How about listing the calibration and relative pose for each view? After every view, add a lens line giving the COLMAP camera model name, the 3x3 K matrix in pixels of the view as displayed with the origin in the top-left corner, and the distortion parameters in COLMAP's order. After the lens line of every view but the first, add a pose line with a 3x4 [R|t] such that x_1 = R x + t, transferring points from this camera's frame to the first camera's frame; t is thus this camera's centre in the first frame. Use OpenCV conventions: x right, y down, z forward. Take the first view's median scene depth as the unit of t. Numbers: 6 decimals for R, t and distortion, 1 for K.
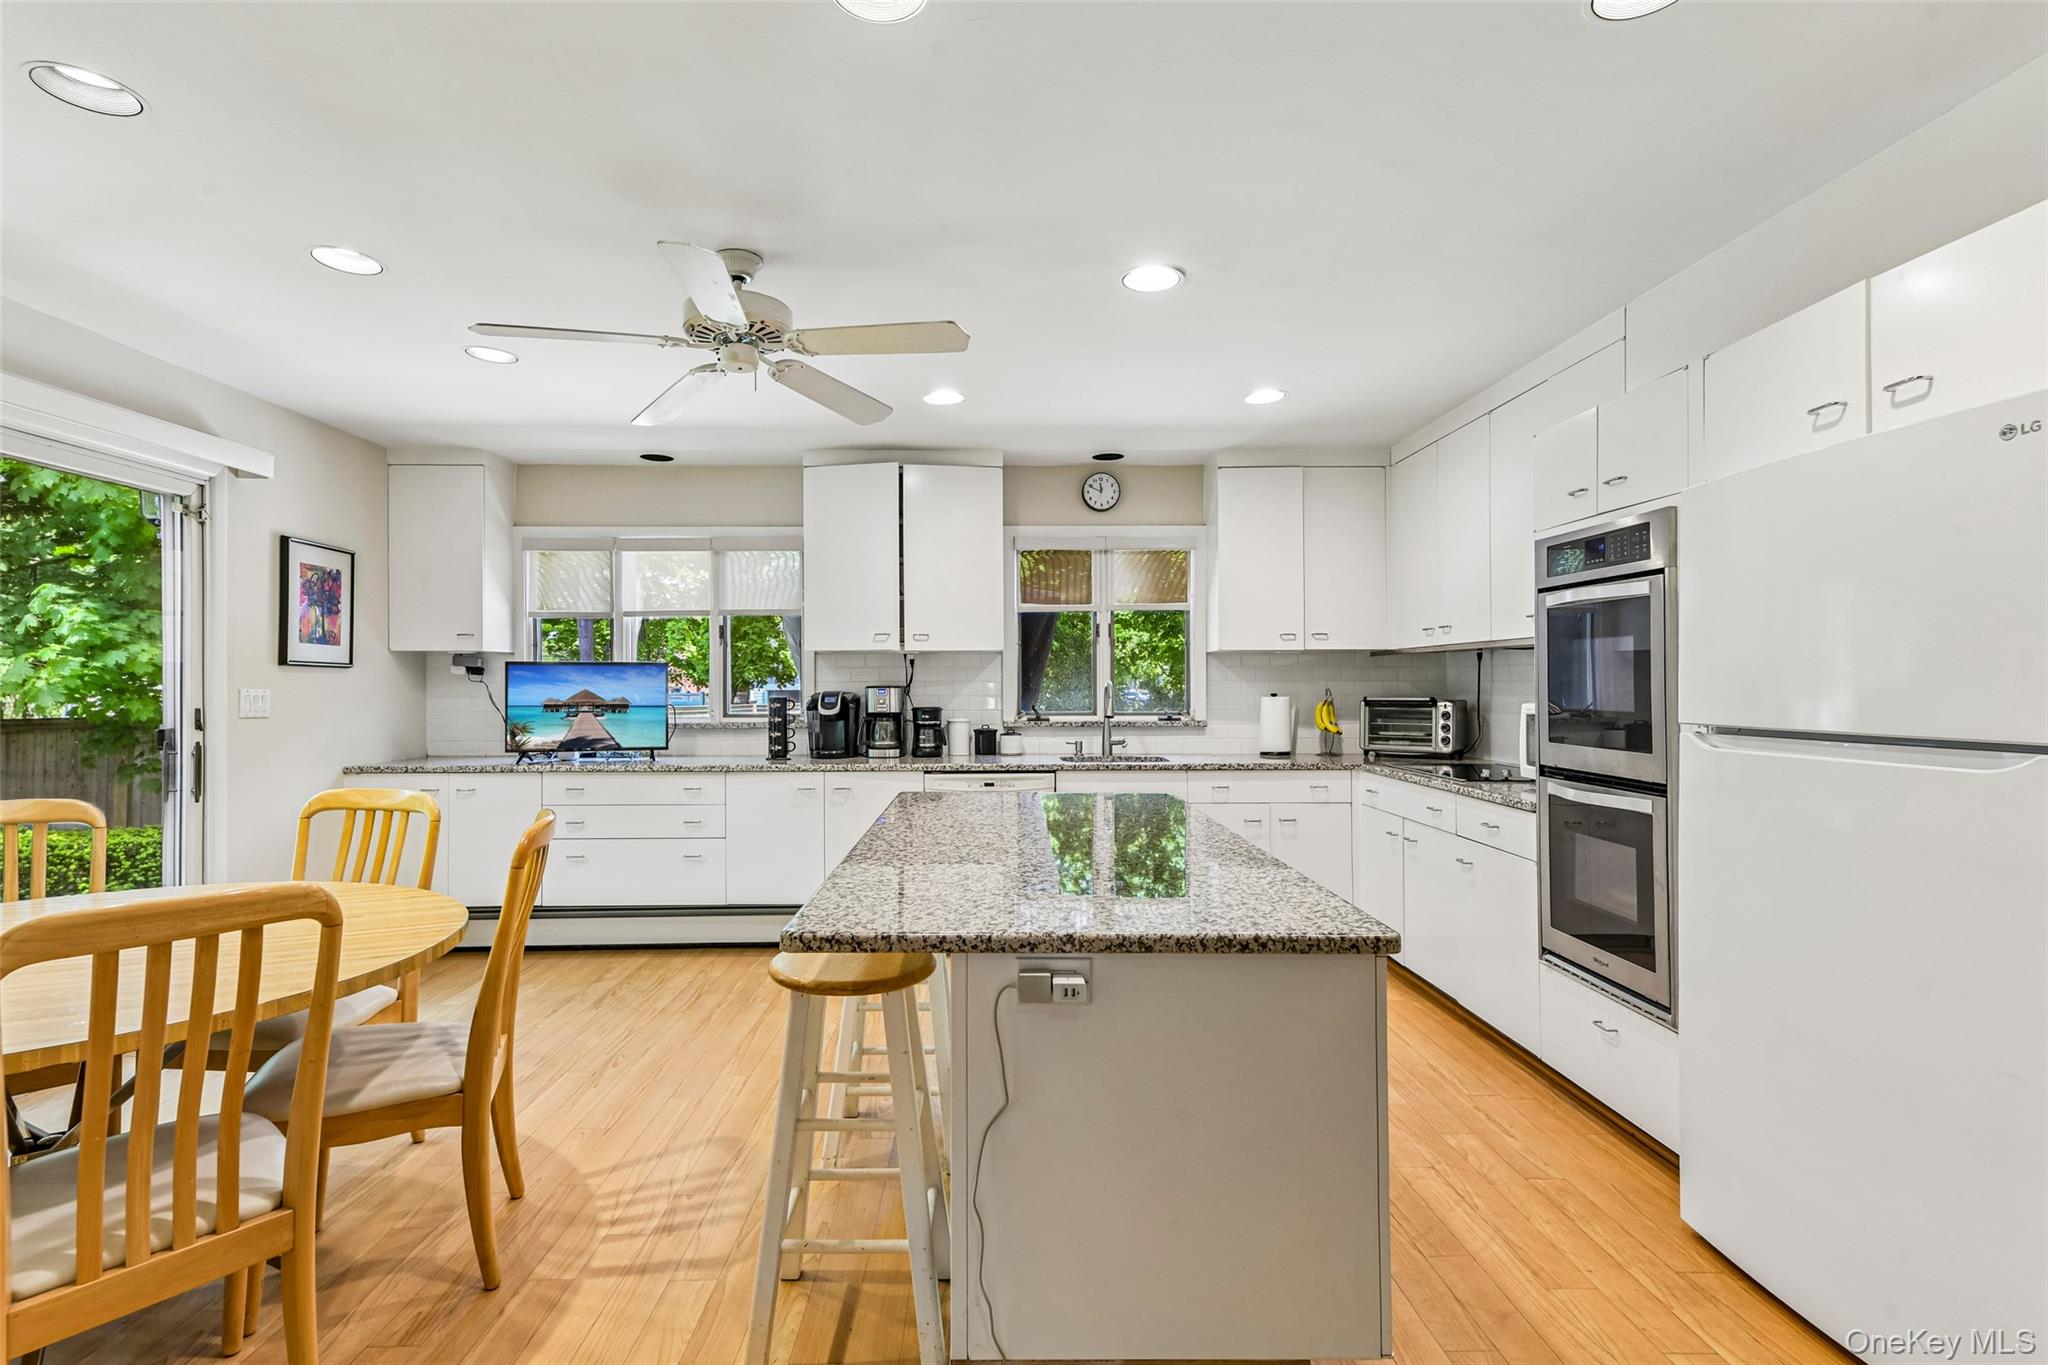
lens RADIAL K [[943.4, 0, 1016.5], [0, 943.4, 688.8], [0, 0, 1]] dist [0.015673, -0.001691]
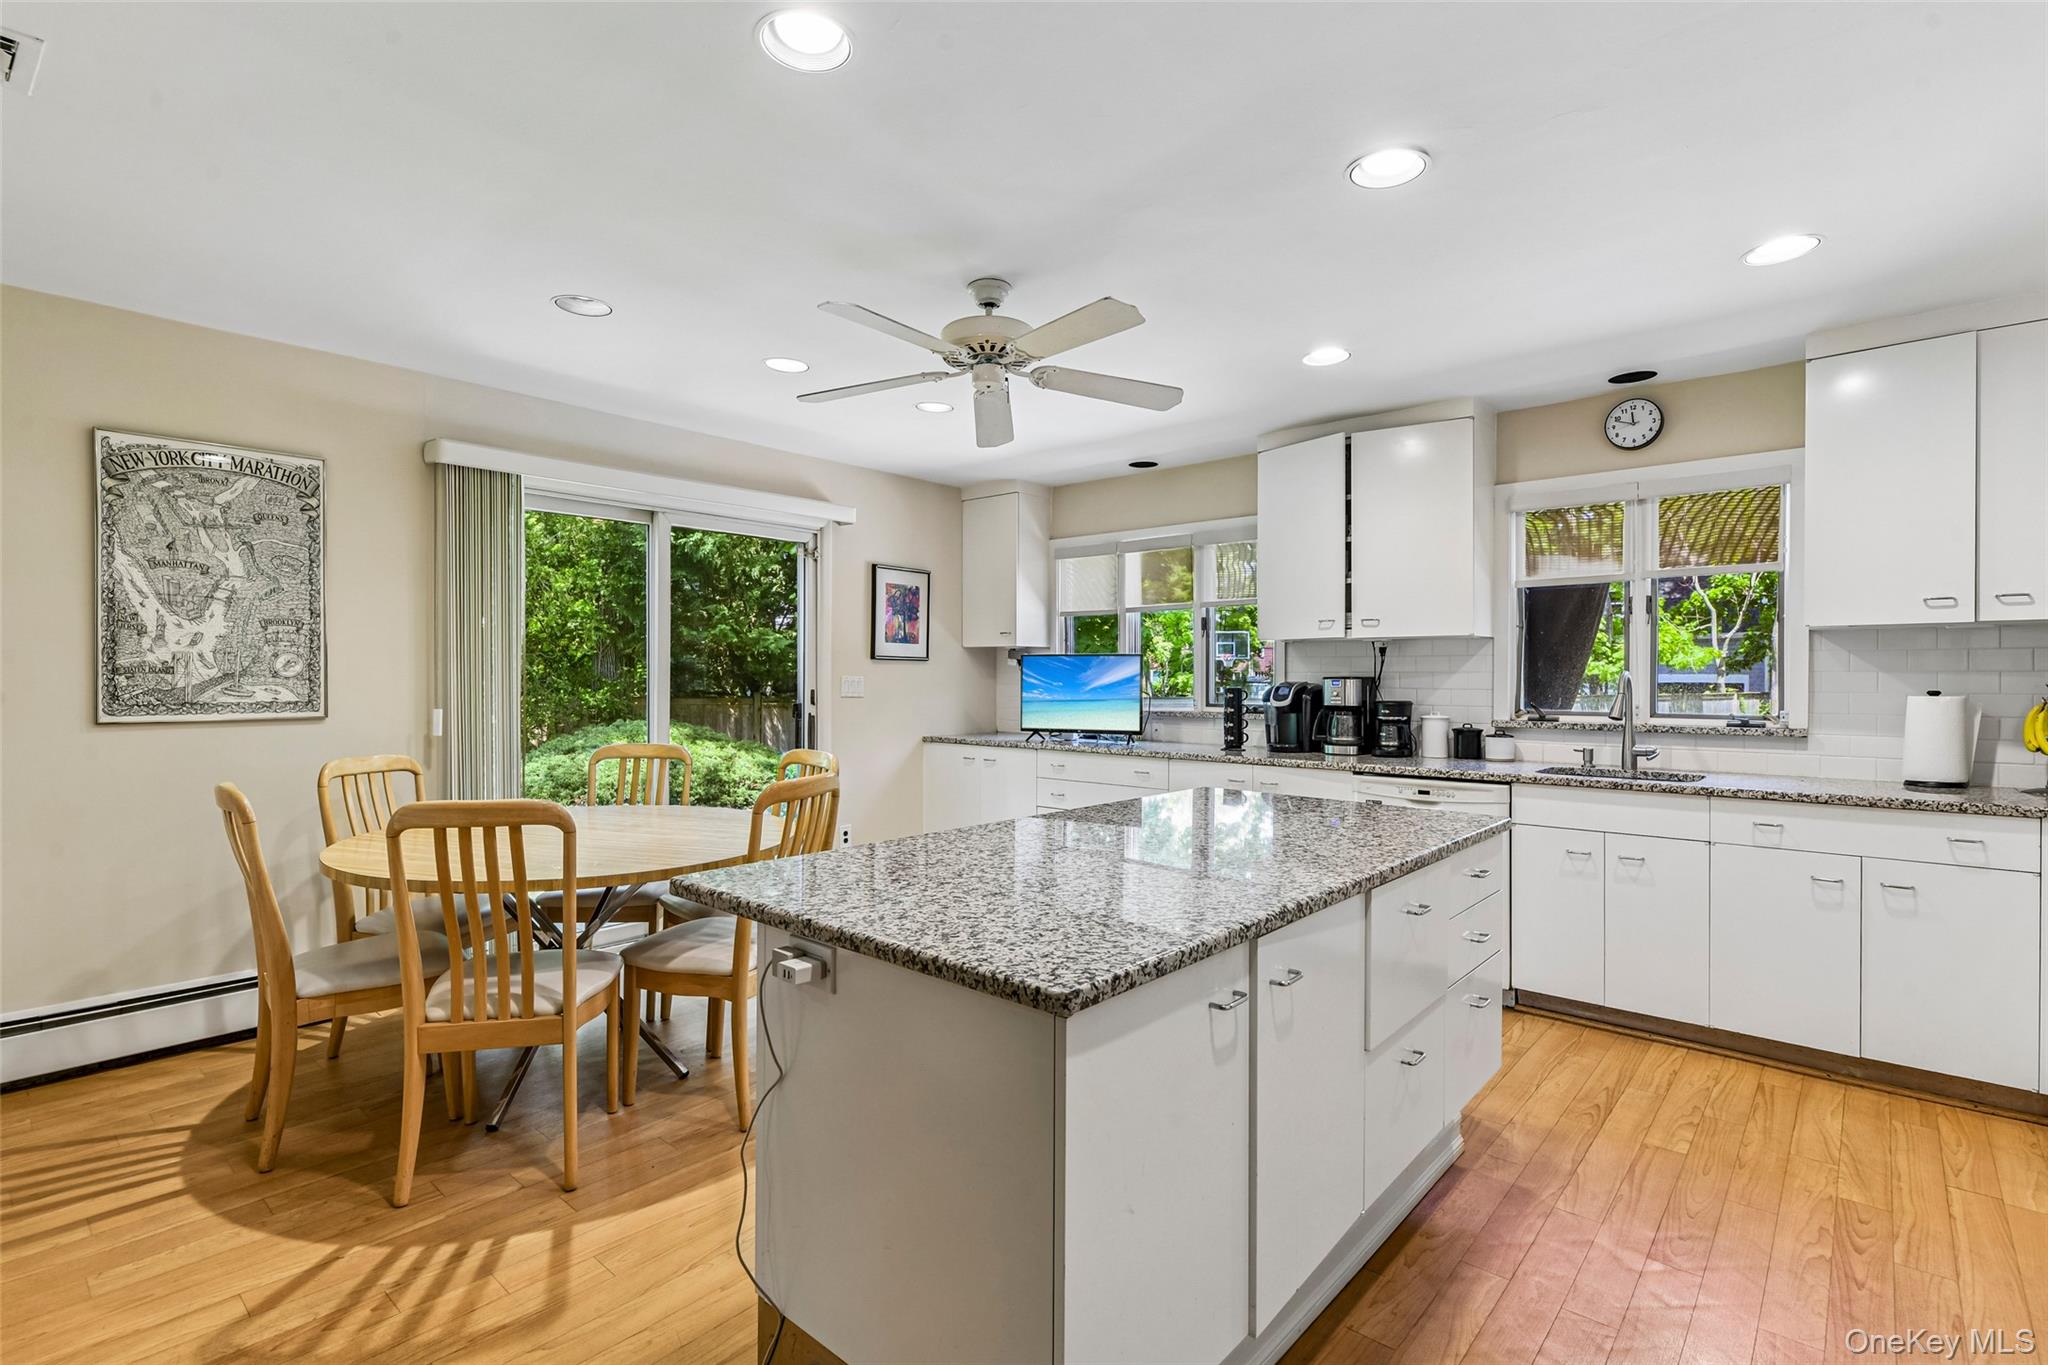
lens RADIAL K [[943.4, 0, 1019.5], [0, 943.4, 671.8], [0, 0, 1]] dist [0.015673, -0.001691]
pose [[0.753335, 0.001361, -0.657636, 0.233168], [-0.007229, 0.999955, -0.006212, 0.000068], [0.657597, 0.009433, 0.753310, 0.100799]]
